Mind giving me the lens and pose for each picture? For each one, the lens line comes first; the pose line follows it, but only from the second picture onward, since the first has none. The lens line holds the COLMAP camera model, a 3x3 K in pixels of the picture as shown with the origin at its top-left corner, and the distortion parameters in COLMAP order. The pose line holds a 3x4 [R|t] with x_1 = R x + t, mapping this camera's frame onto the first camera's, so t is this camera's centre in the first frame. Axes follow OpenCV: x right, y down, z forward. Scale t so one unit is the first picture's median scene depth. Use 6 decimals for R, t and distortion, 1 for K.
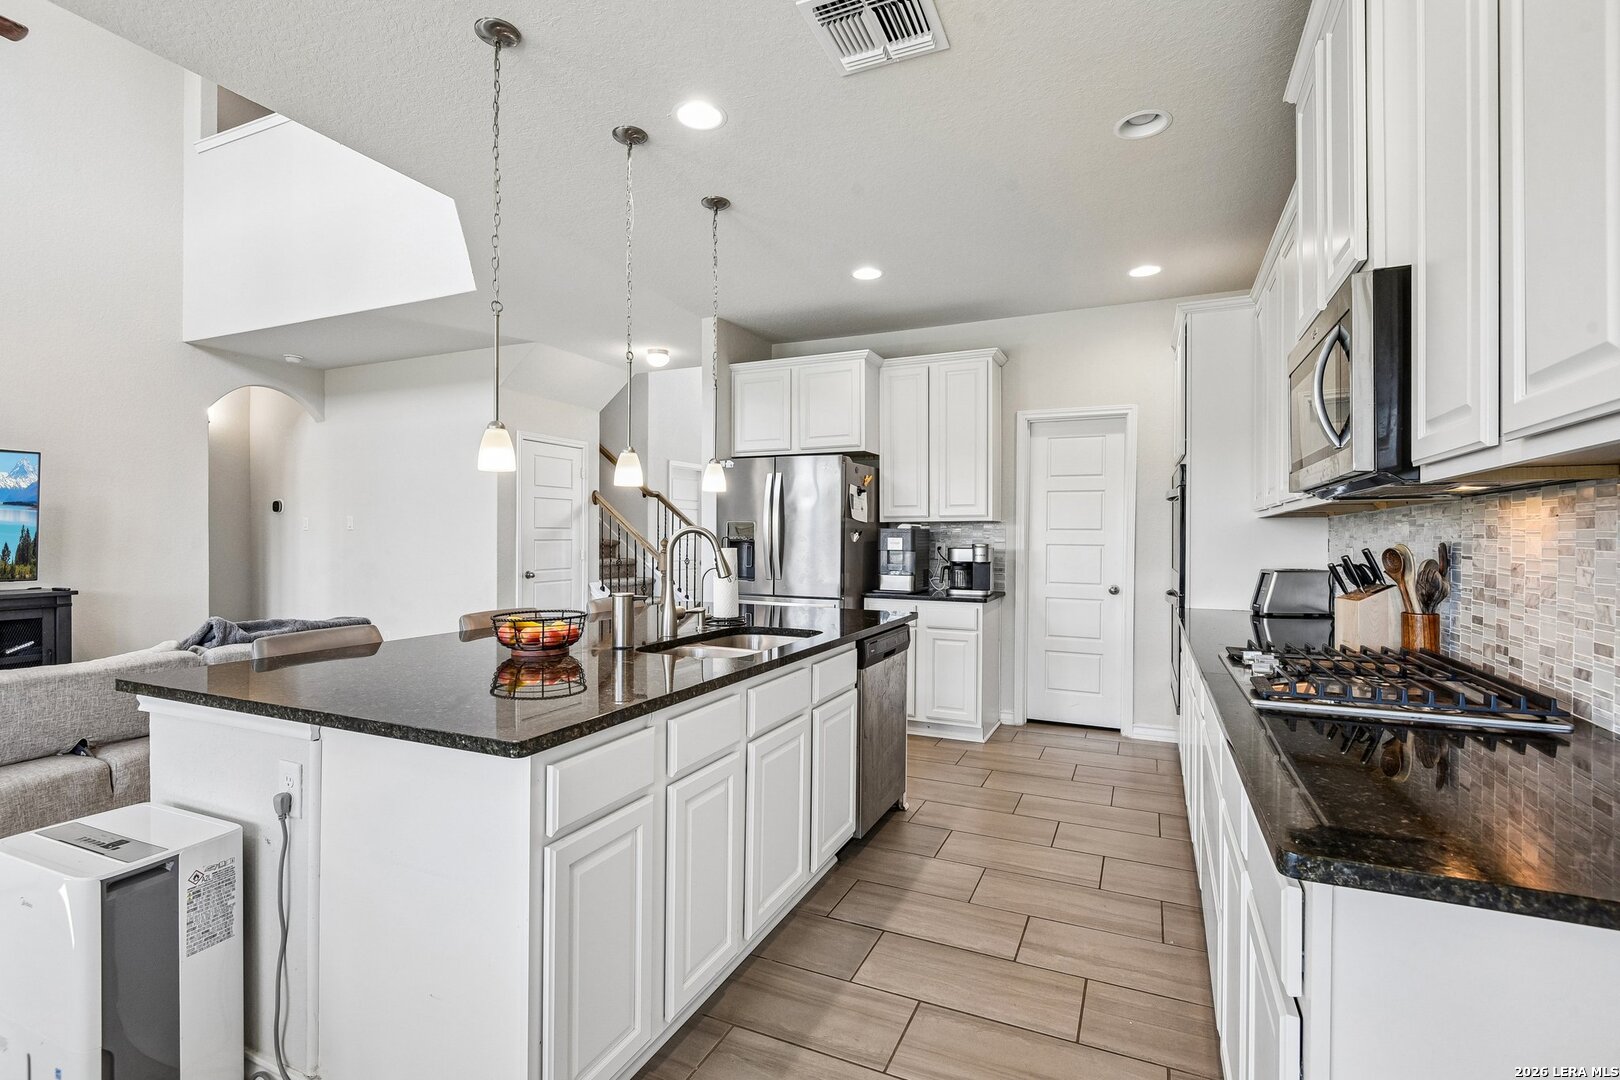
lens RADIAL K [[743.8, 0, 805.5], [0, 743.8, 538.7], [0, 0, 1]] dist [0.005872, -0.007670]
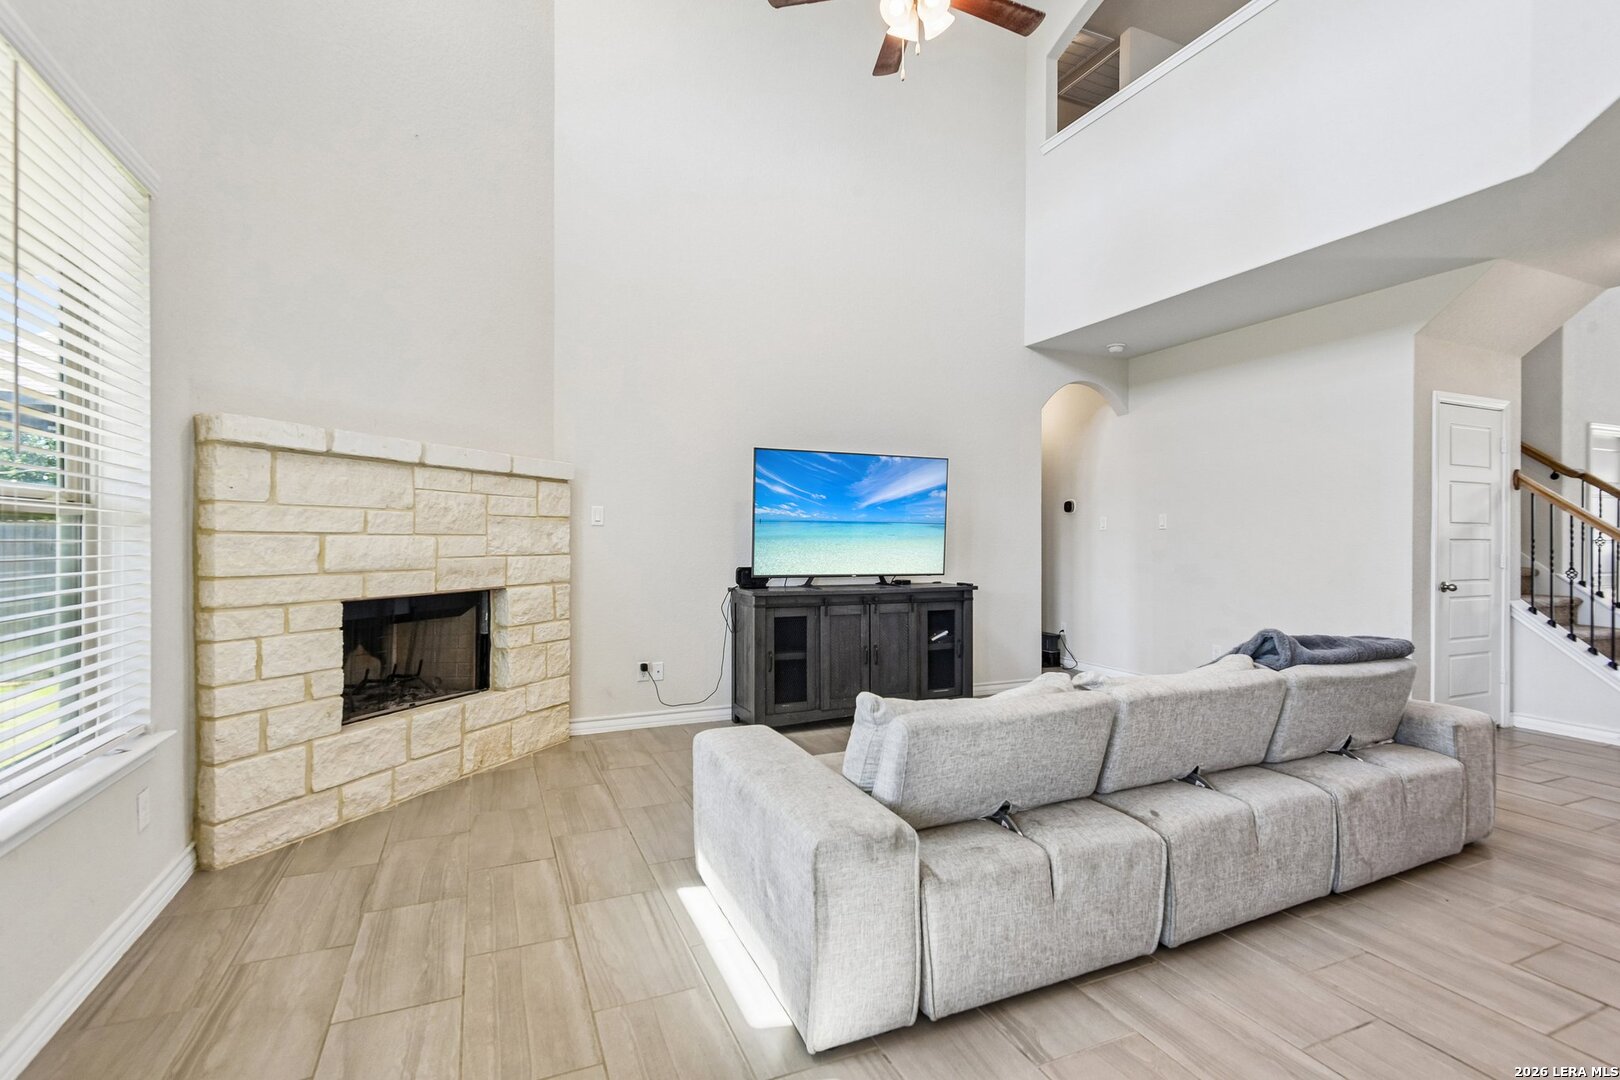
lens RADIAL K [[749.0, 0, 804.7], [0, 749.0, 535.0], [0, 0, 1]] dist [0.000245, -0.000088]
pose [[0.743698, -0.005346, -0.668495, -0.500309], [-0.002973, 0.999932, -0.011303, 0.010940], [0.668510, 0.010393, 0.743631, 0.039882]]
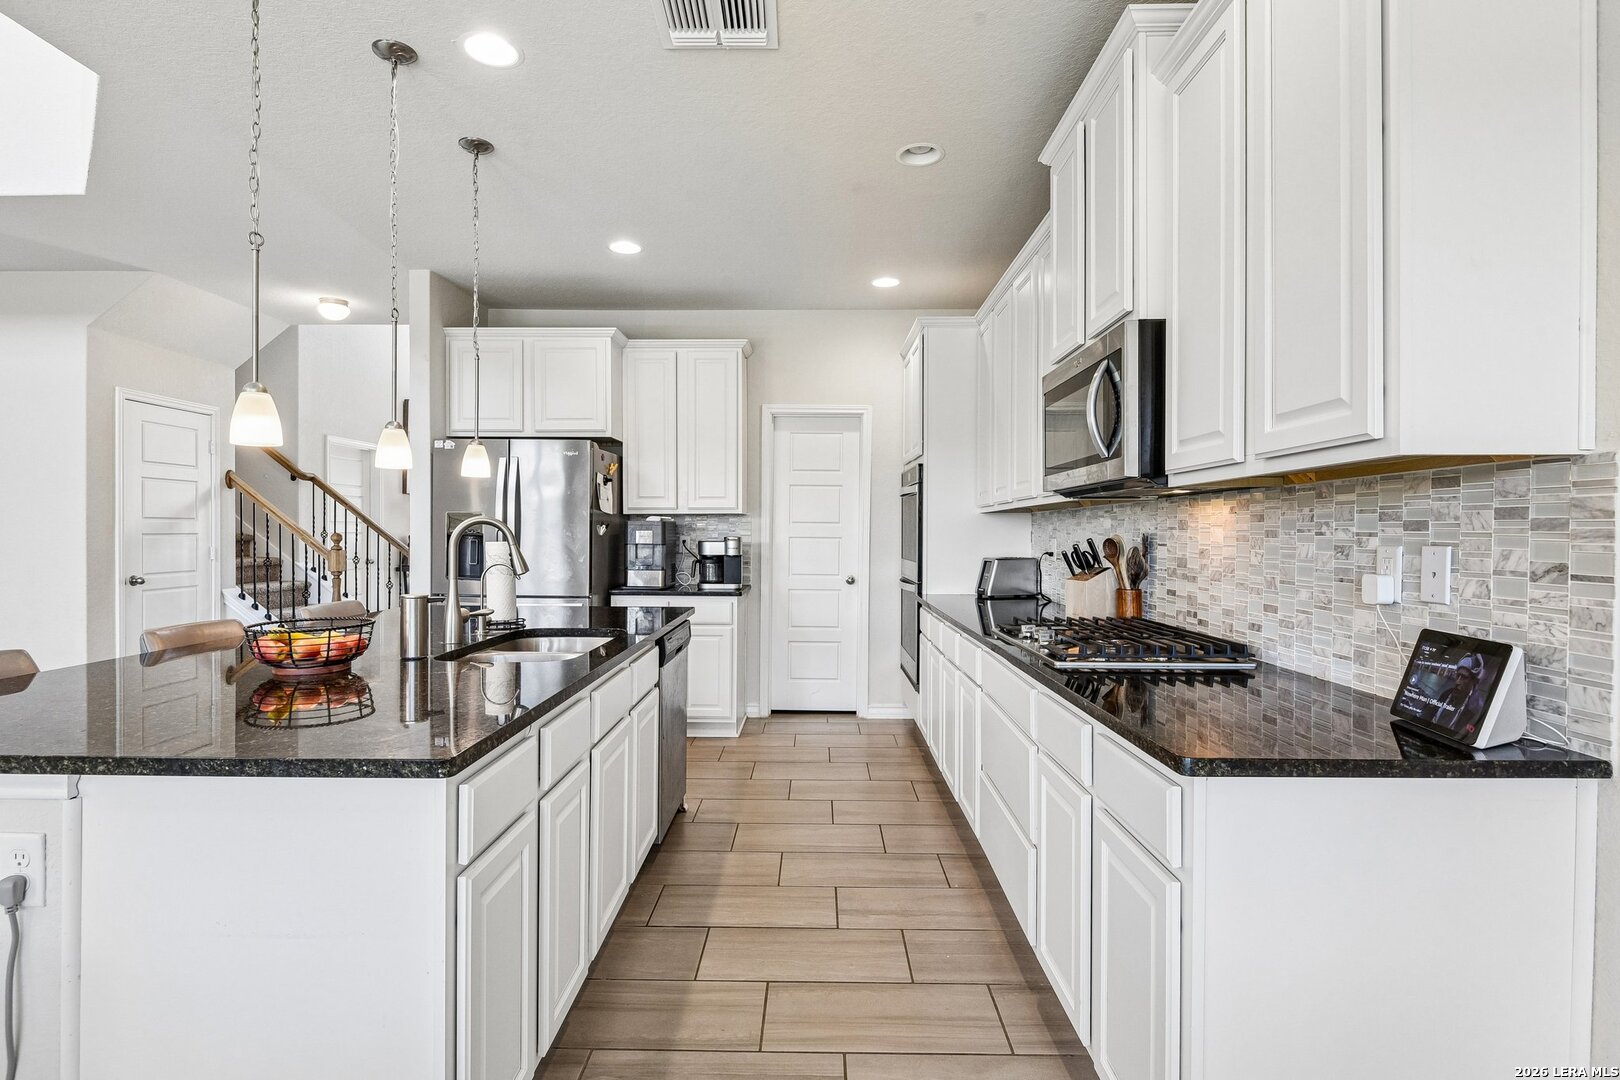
lens RADIAL K [[800.1, 0, 803.7], [0, 800.1, 539.1], [0, 0, 1]] dist [0.009112, -0.012604]
pose [[0.915597, -0.004597, 0.402070, -0.113860], [0.001365, 0.999964, 0.008326, 0.001376], [-0.402094, -0.007074, 0.915571, -0.011607]]
